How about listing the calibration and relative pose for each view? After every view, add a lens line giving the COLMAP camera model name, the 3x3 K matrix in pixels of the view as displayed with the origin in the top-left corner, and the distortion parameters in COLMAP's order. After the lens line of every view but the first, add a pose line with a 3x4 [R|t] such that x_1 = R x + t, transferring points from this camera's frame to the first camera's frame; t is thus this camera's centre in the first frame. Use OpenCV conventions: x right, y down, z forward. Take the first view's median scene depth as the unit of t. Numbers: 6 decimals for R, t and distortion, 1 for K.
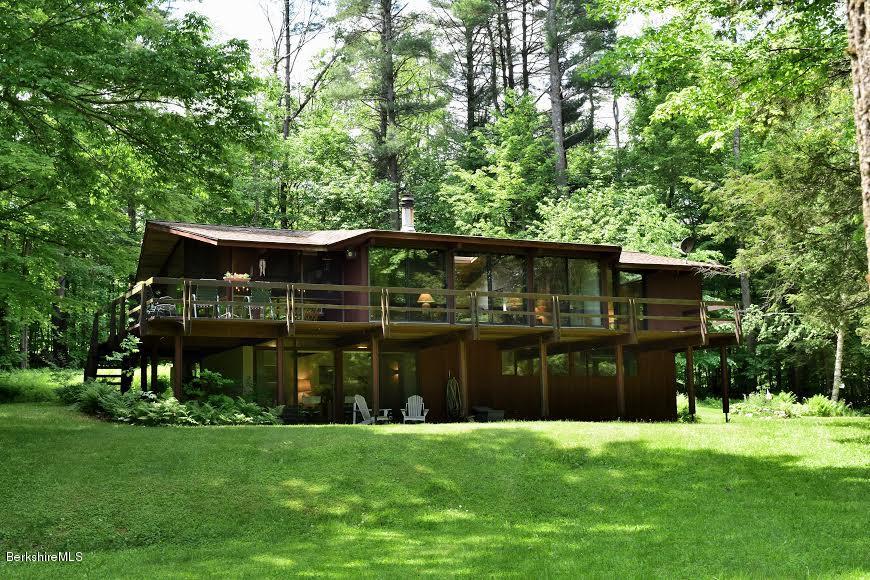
lens RADIAL K [[1175.6, 0, 435.3], [0, 1175.6, 290.2], [0, 0, 1]] dist [0.000858, 0.000000]
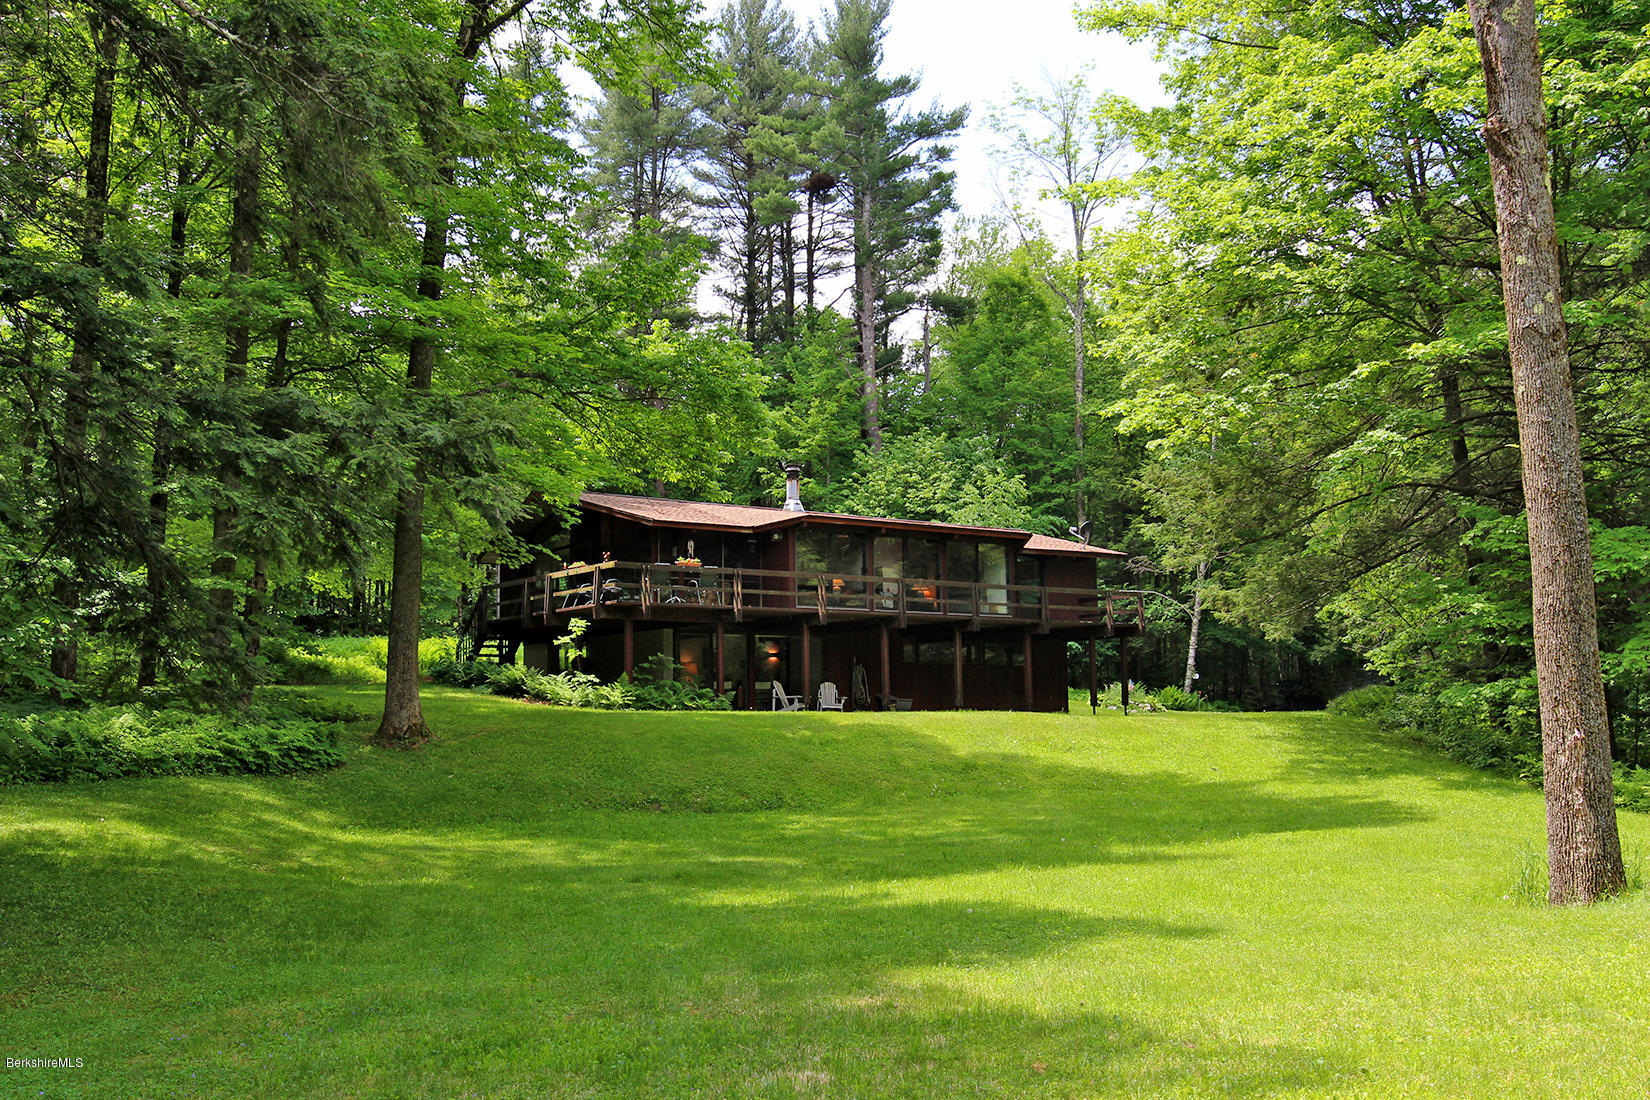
lens RADIAL K [[1737.9, 0, 823.7], [0, 1737.9, 552.7], [0, 0, 1]] dist [0.019396, 0.000000]
pose [[0.984705, 0.031684, 0.171327, -0.230661], [-0.035340, 0.999207, 0.018331, -0.037353], [-0.170611, -0.024106, 0.985044, -0.350202]]
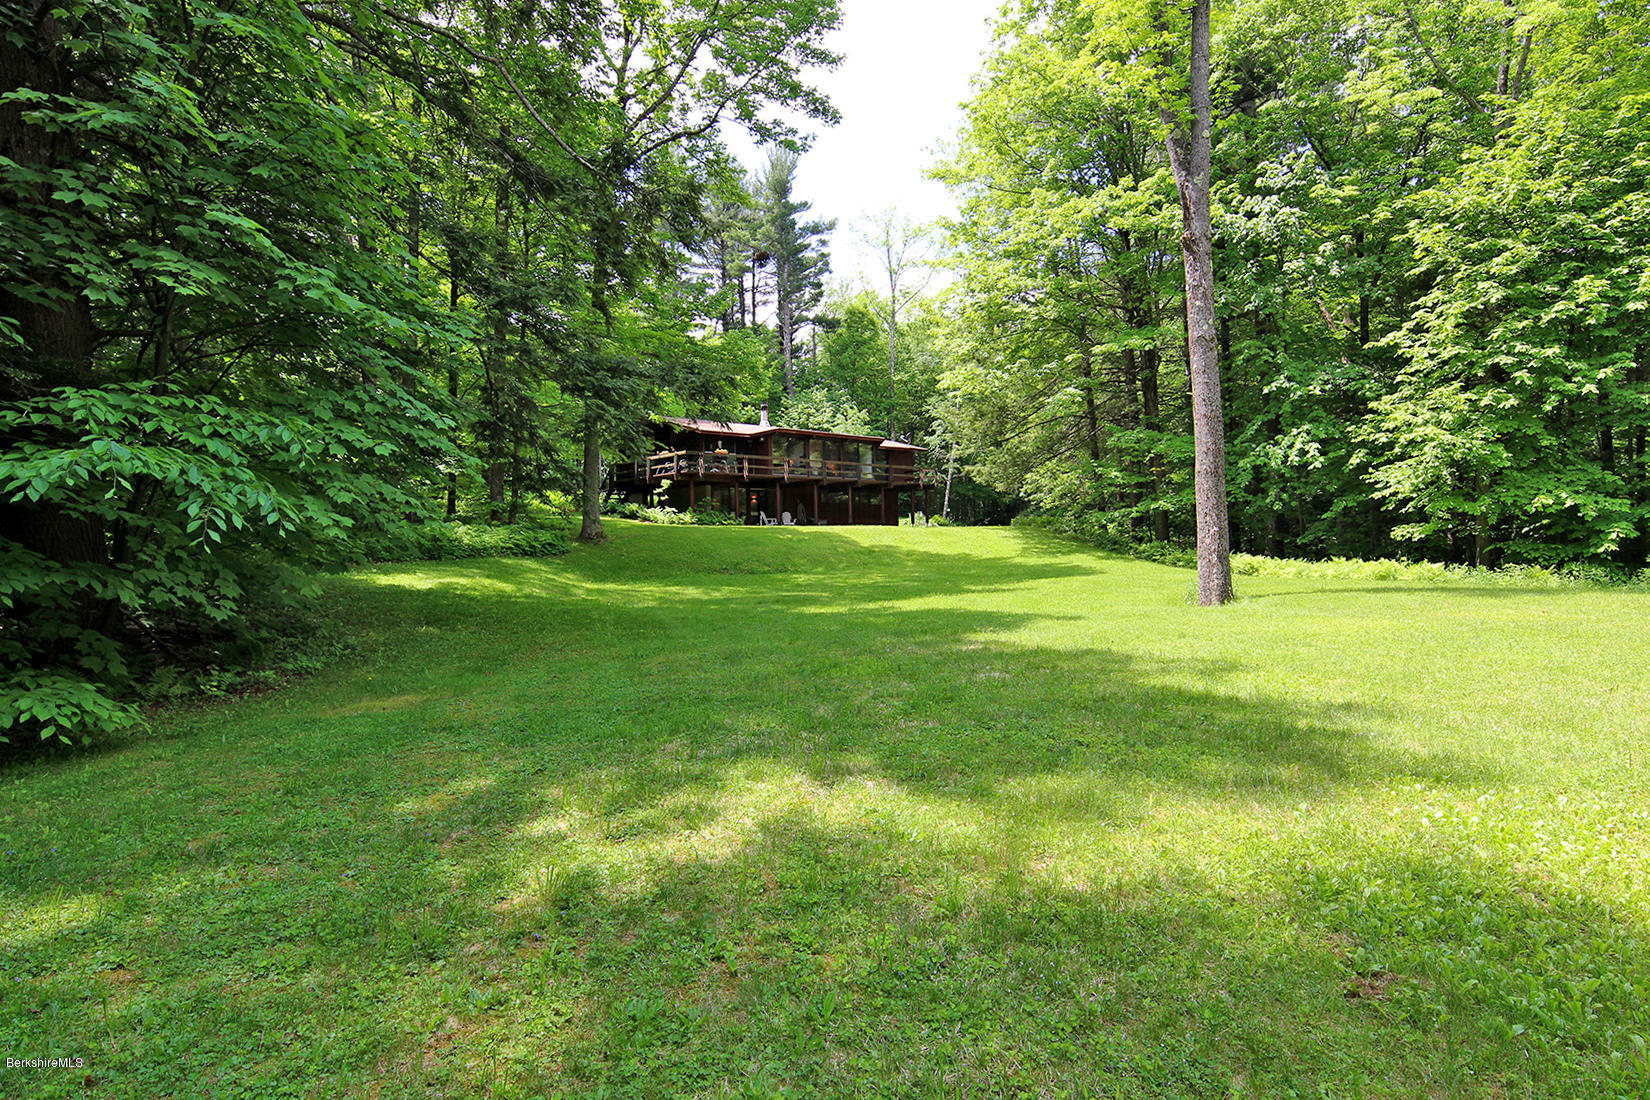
lens RADIAL K [[864.8, 0, 826.8], [0, 864.8, 554.6], [0, 0, 1]] dist [0.013372, -0.006611]
pose [[0.961984, 0.004138, 0.273074, -0.296414], [-0.042274, 0.990090, 0.133920, -0.031111], [-0.269814, -0.140373, 0.952626, -0.346342]]
